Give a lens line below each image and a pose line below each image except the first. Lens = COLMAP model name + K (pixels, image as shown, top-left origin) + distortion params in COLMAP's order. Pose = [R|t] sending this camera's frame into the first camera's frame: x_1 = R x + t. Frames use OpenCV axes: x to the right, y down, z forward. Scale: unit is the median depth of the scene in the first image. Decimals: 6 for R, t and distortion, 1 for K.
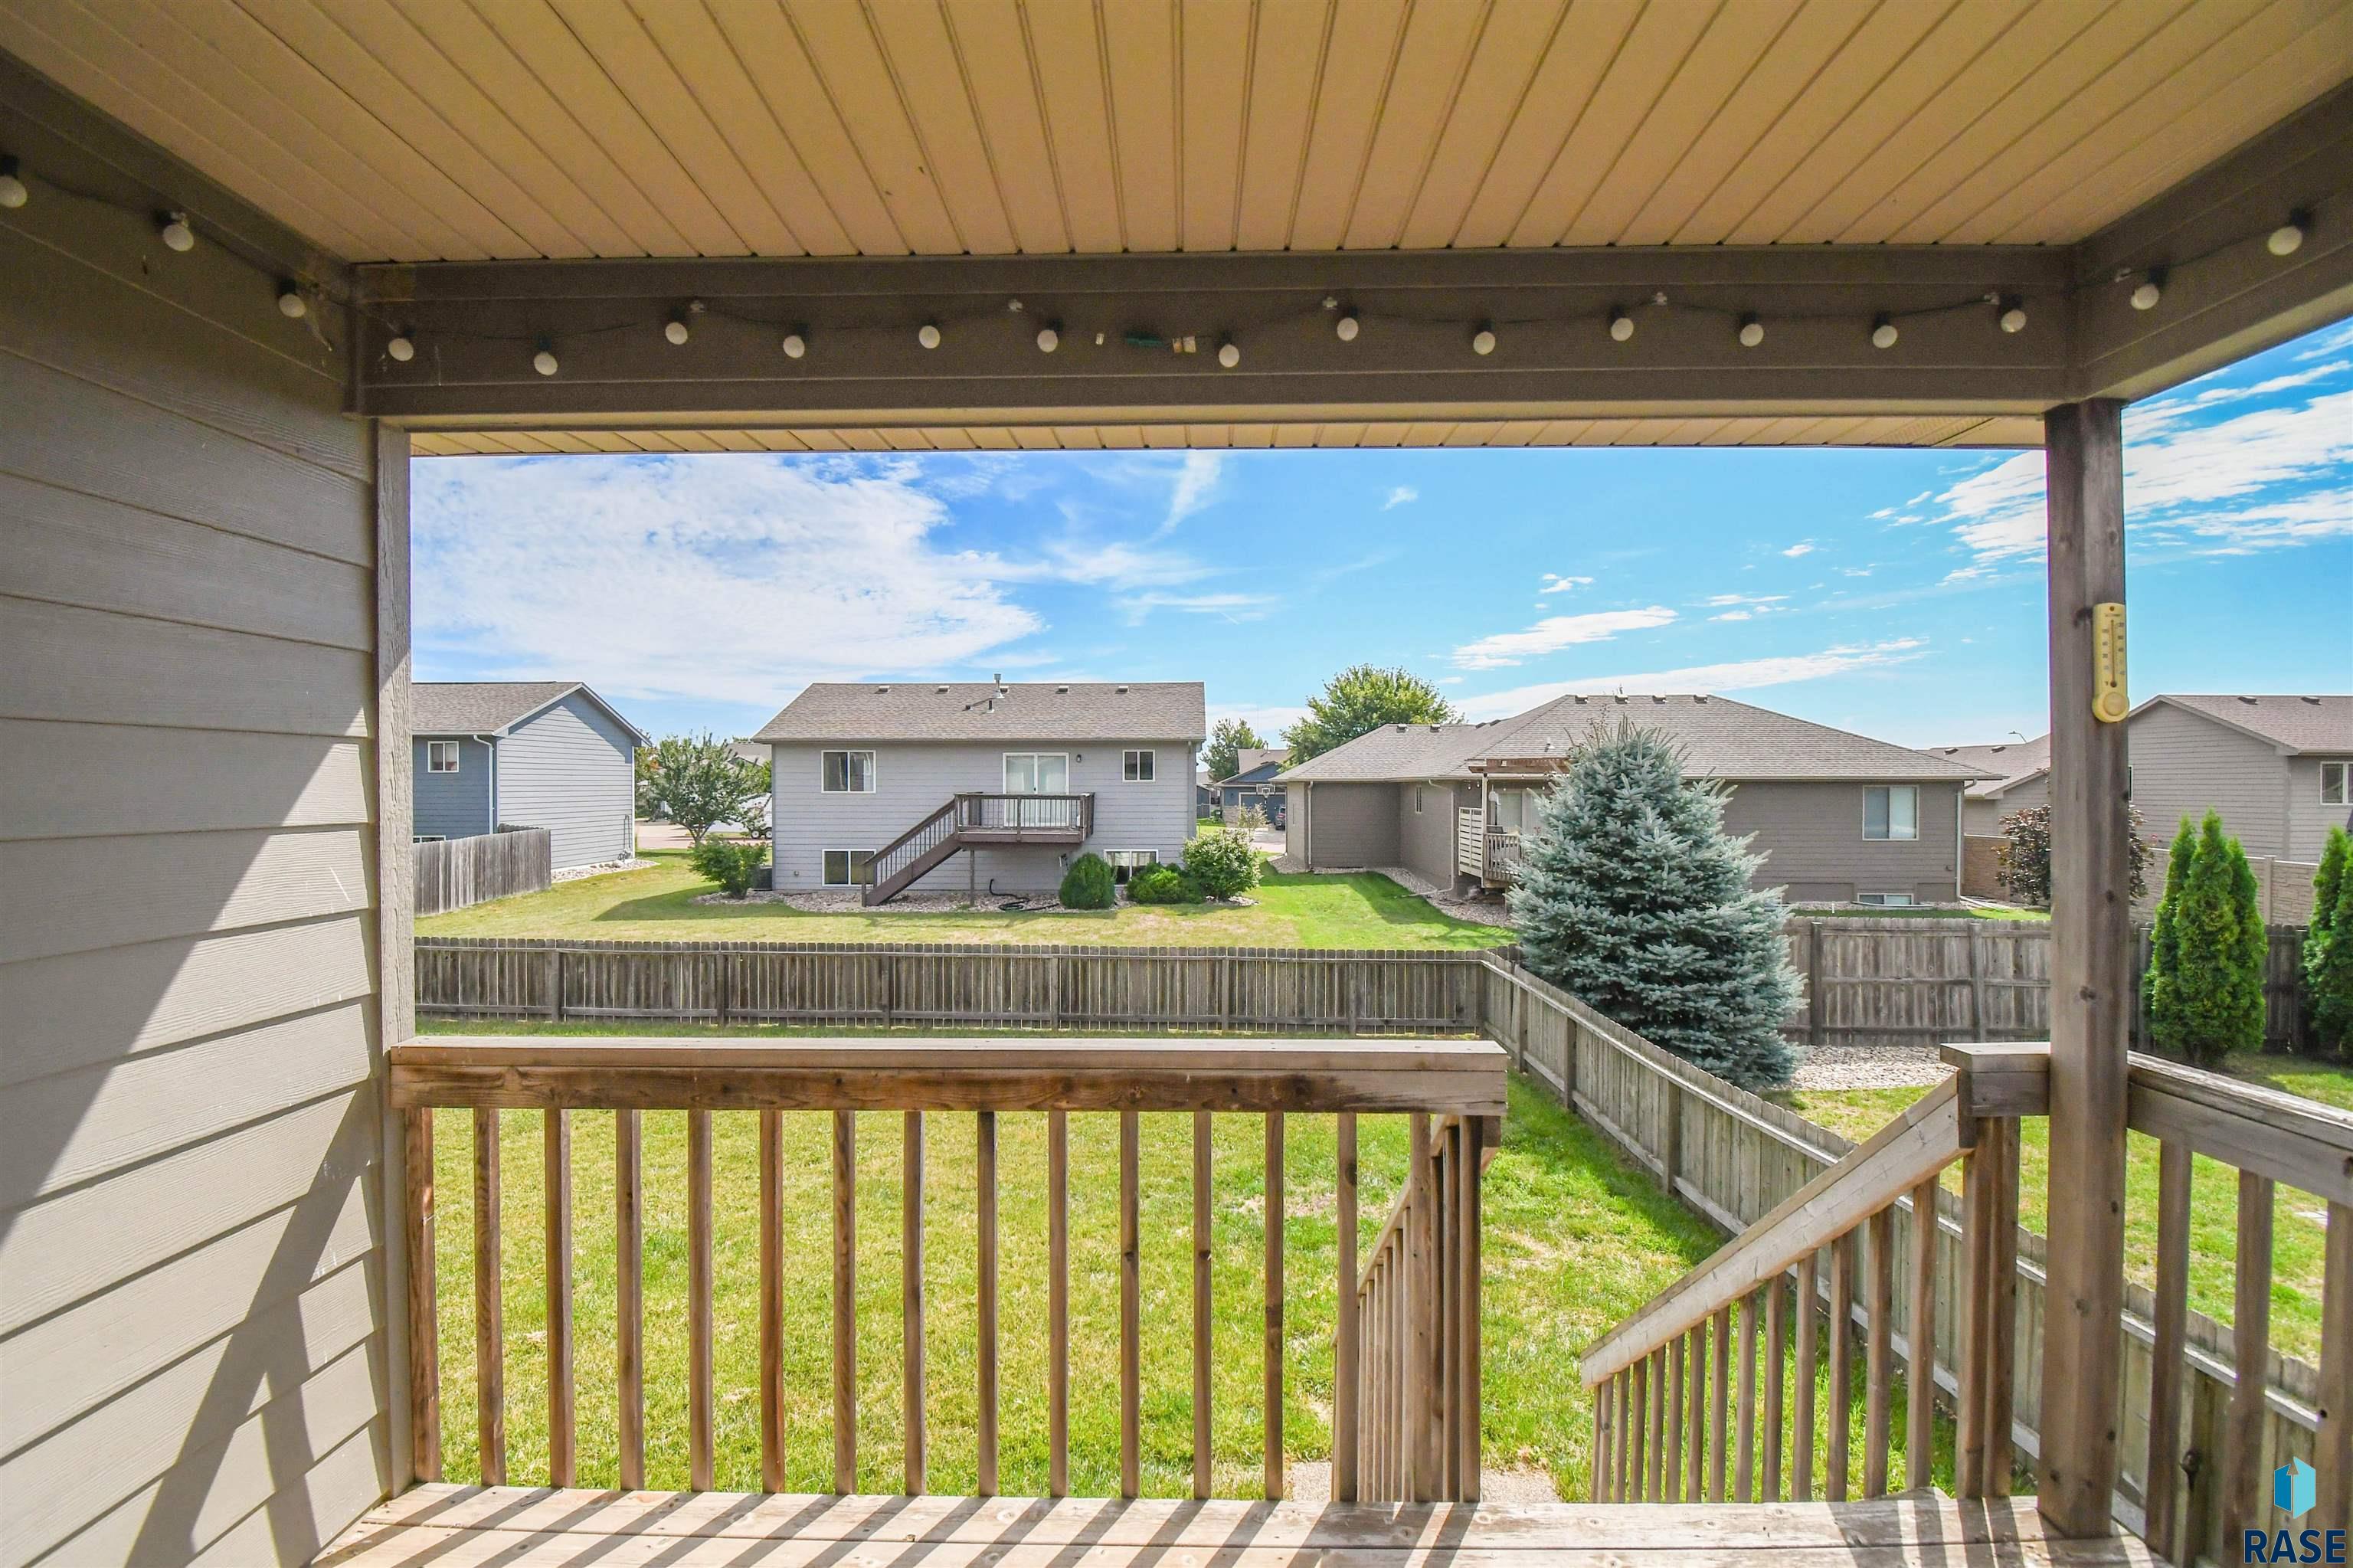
lens RADIAL K [[1103.0, 0, 1172.7], [0, 1103.0, 815.5], [0, 0, 1]] dist [0.008936, -0.010882]
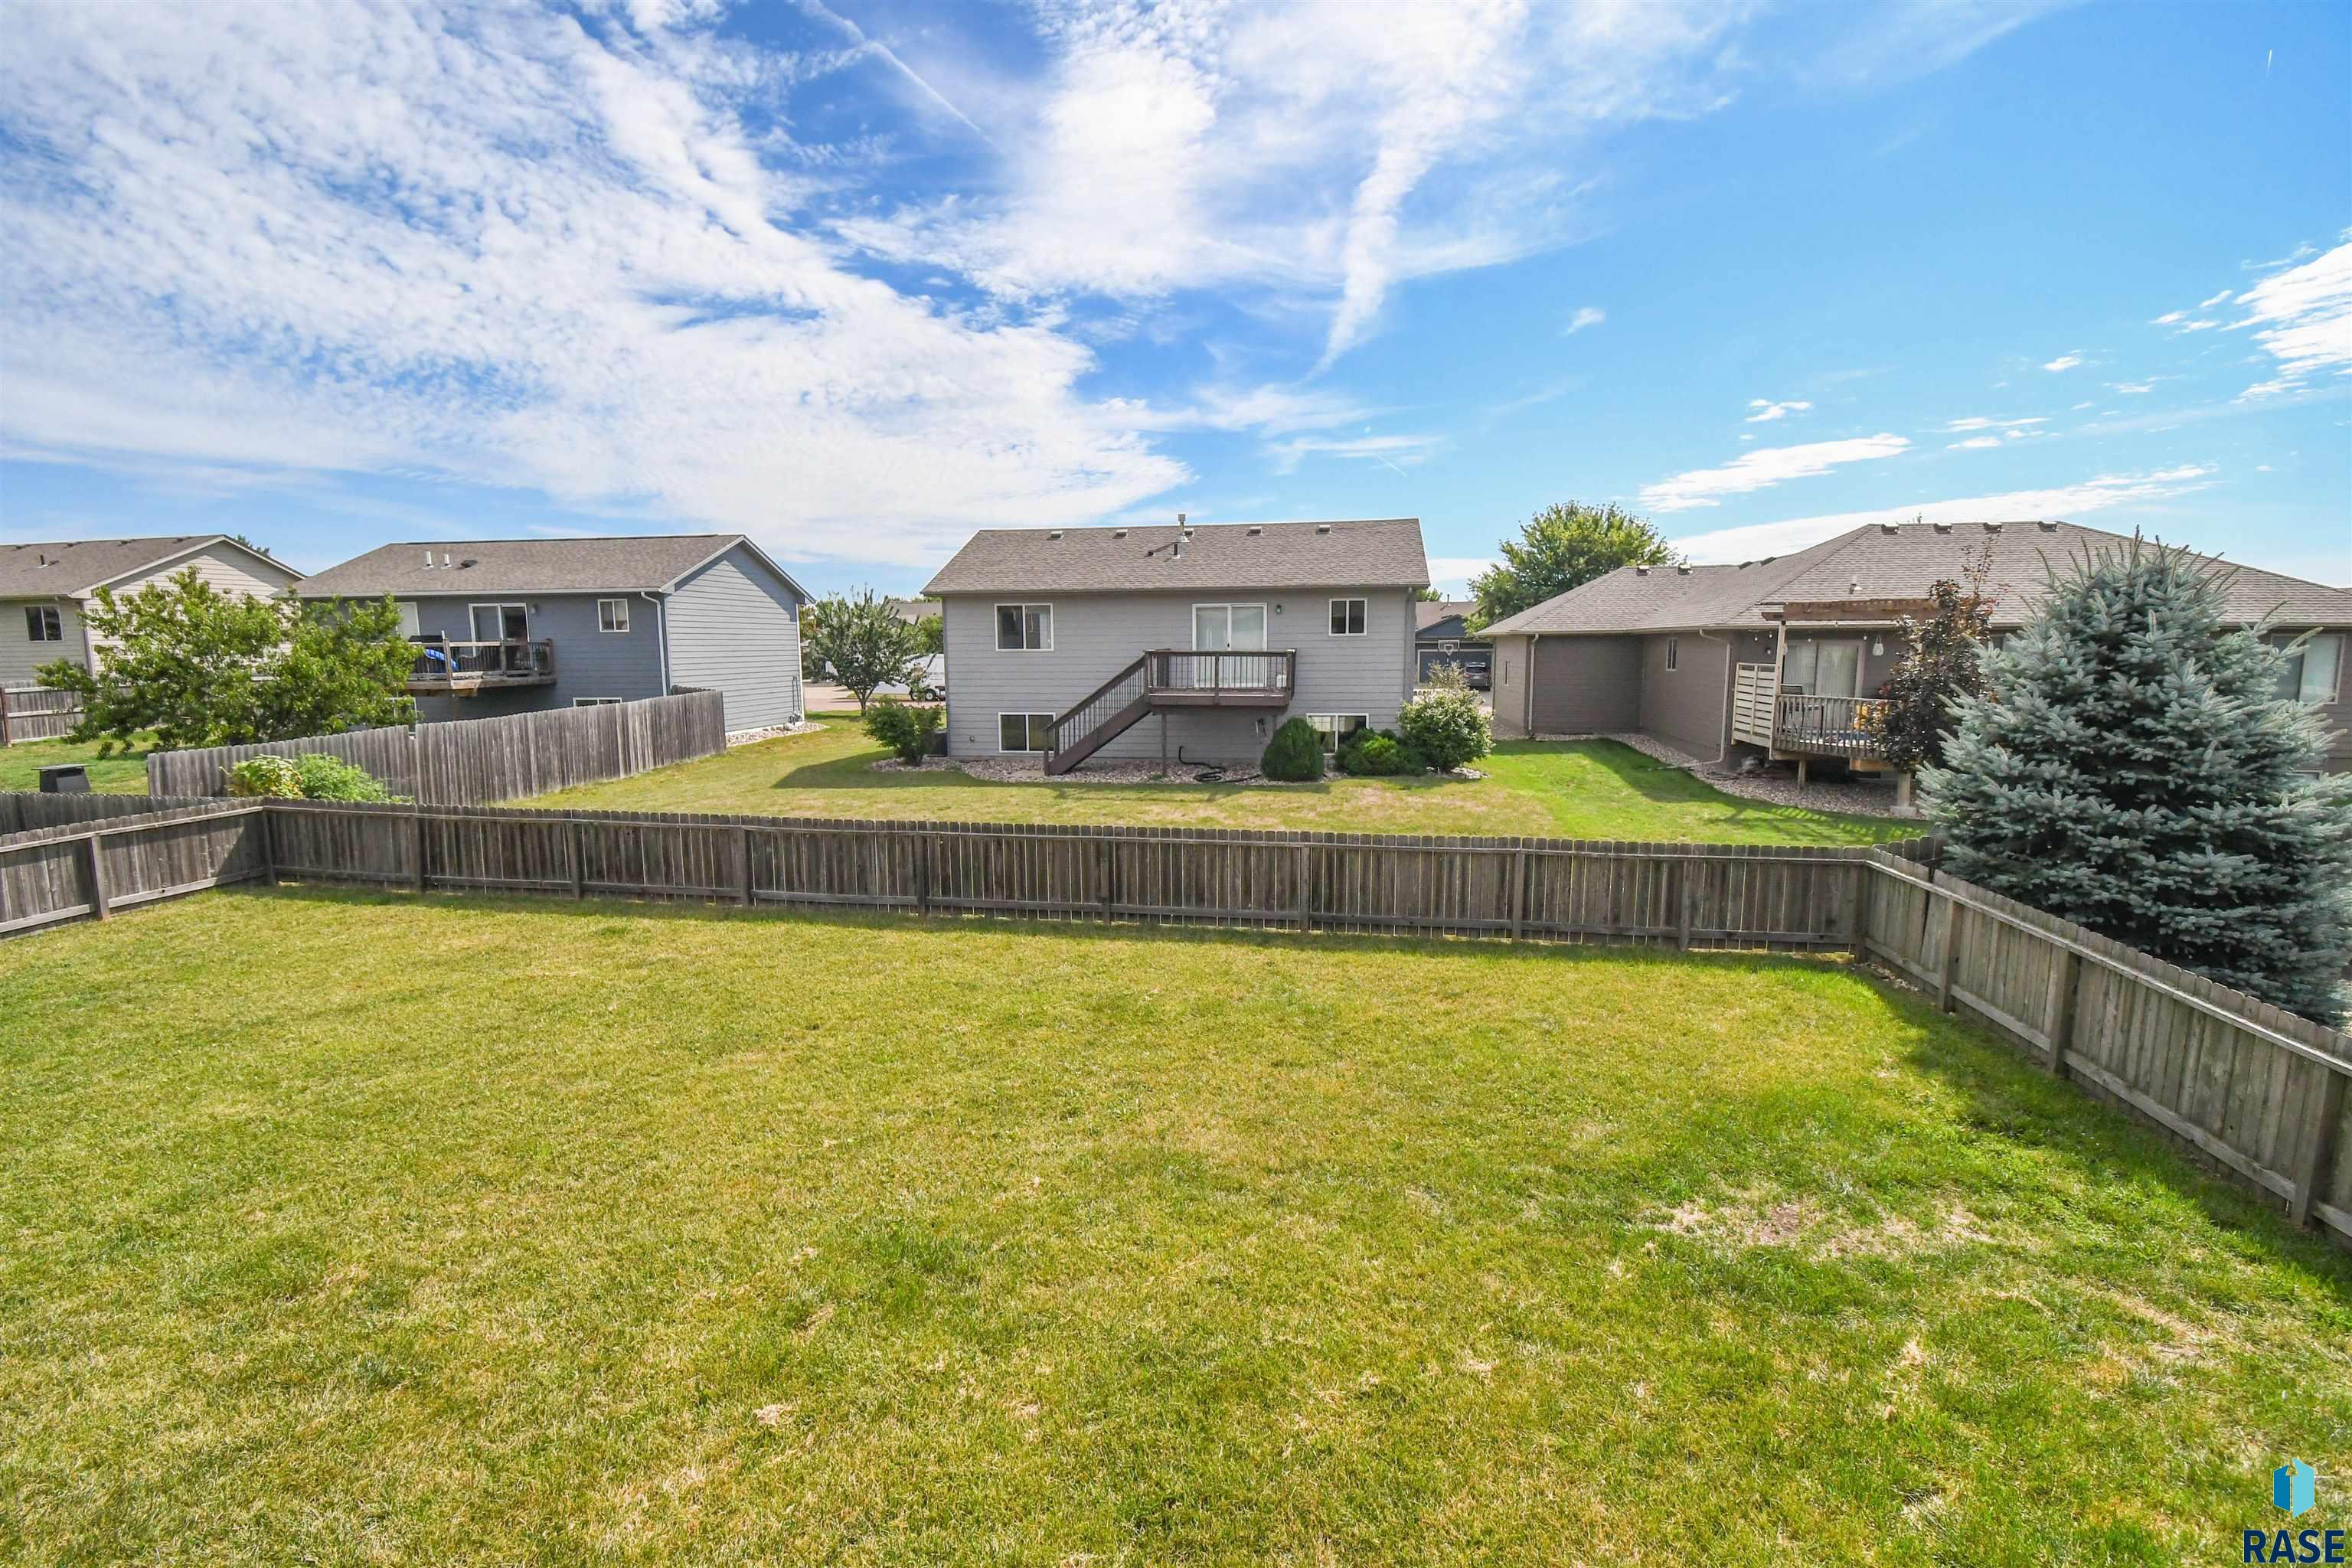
lens RADIAL K [[1102.5, 0, 1156.1], [0, 1102.5, 803.1], [0, 0, 1]] dist [0.008936, -0.010882]
pose [[0.990952, 0.012379, -0.133642, -0.098041], [0.002913, 0.993519, 0.113627, 0.001659], [0.134182, -0.112989, 0.984494, 0.155028]]
